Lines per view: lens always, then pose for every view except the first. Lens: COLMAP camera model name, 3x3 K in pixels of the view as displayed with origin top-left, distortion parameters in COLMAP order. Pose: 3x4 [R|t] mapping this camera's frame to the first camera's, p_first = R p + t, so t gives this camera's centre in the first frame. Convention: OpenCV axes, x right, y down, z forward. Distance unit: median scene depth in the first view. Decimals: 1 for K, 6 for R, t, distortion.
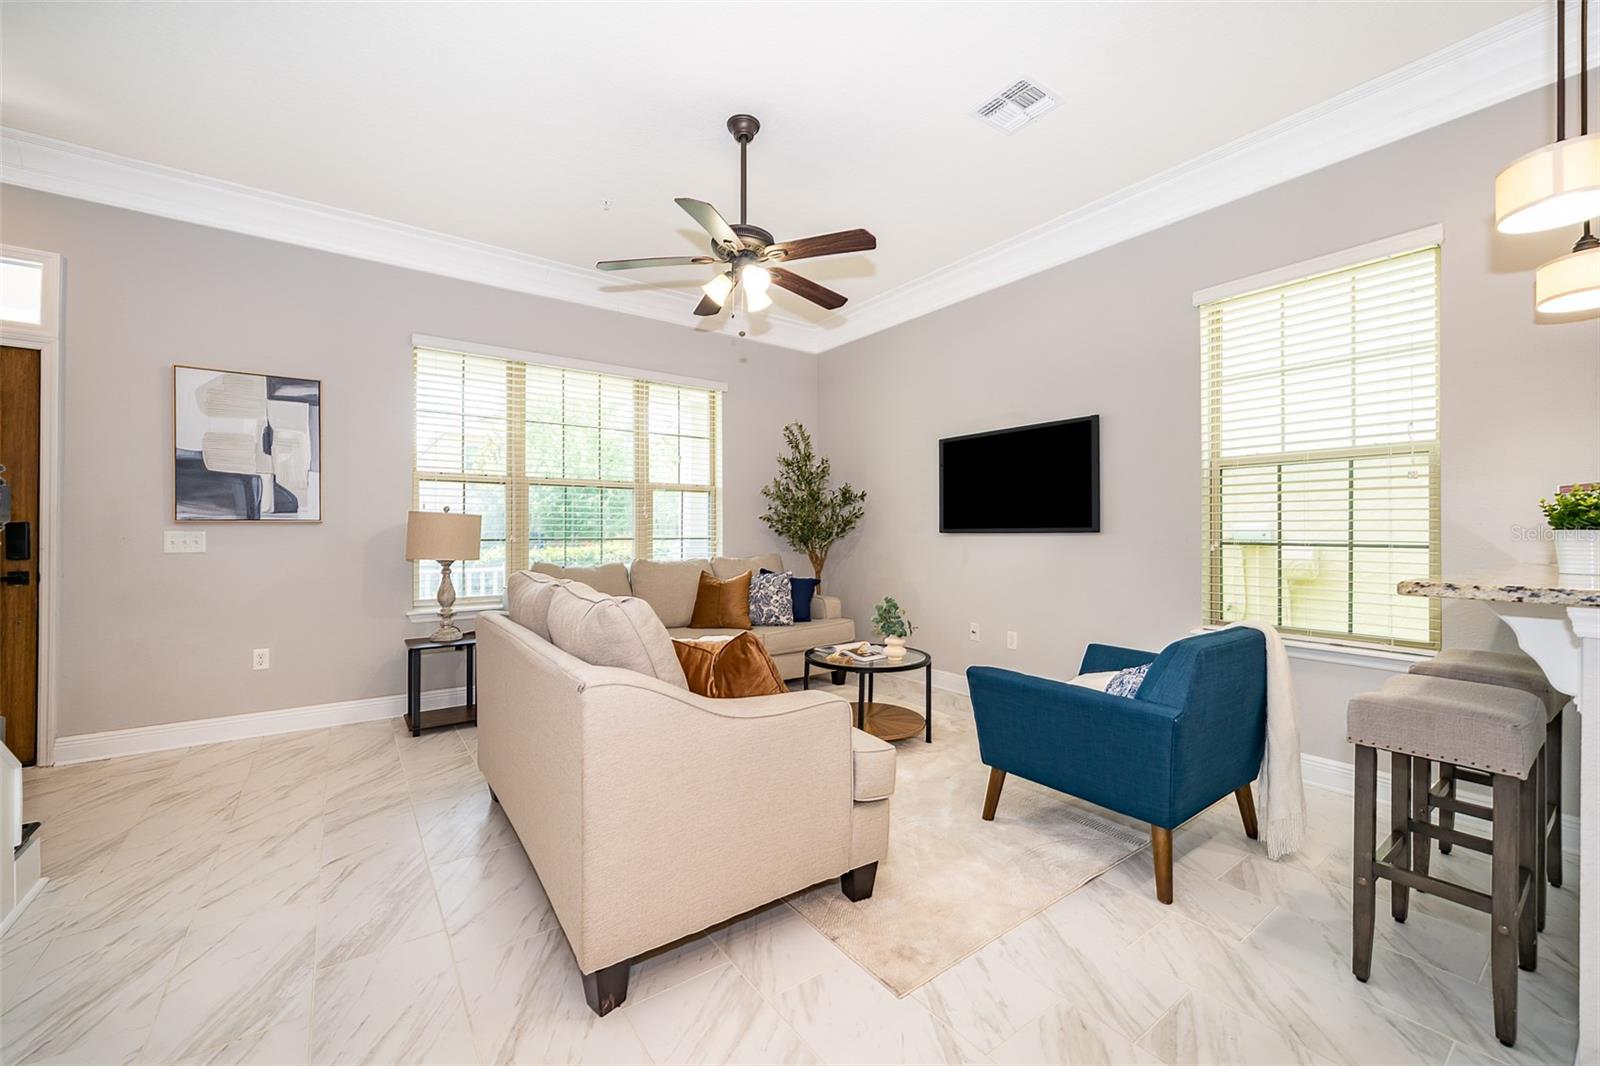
lens RADIAL K [[644.2, 0, 828.0], [0, 644.2, 529.2], [0, 0, 1]] dist [0.000625, -0.000952]
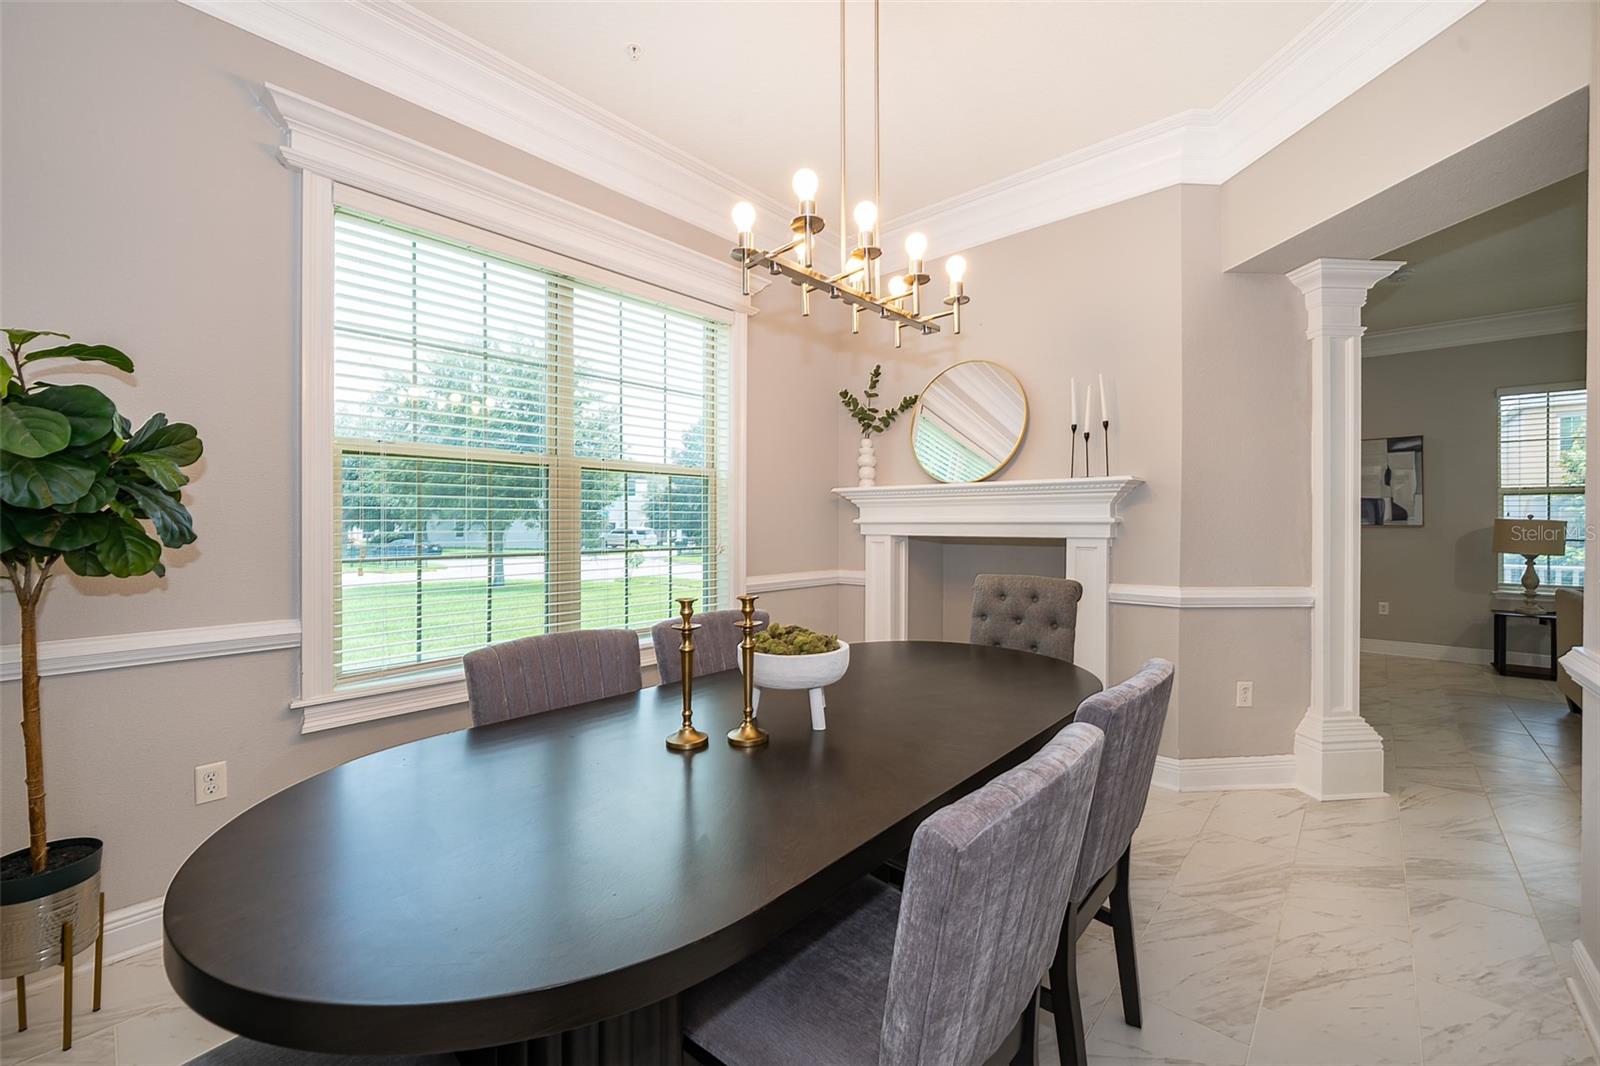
lens RADIAL K [[644.2, 0, 772.7], [0, 644.2, 525.0], [0, 0, 1]] dist [0.000625, -0.000952]
pose [[0.172920, 0.000306, -0.984936, 0.457790], [-0.000903, 1.000000, 0.000152, -0.012758], [0.984936, 0.000863, 0.172920, -0.791196]]
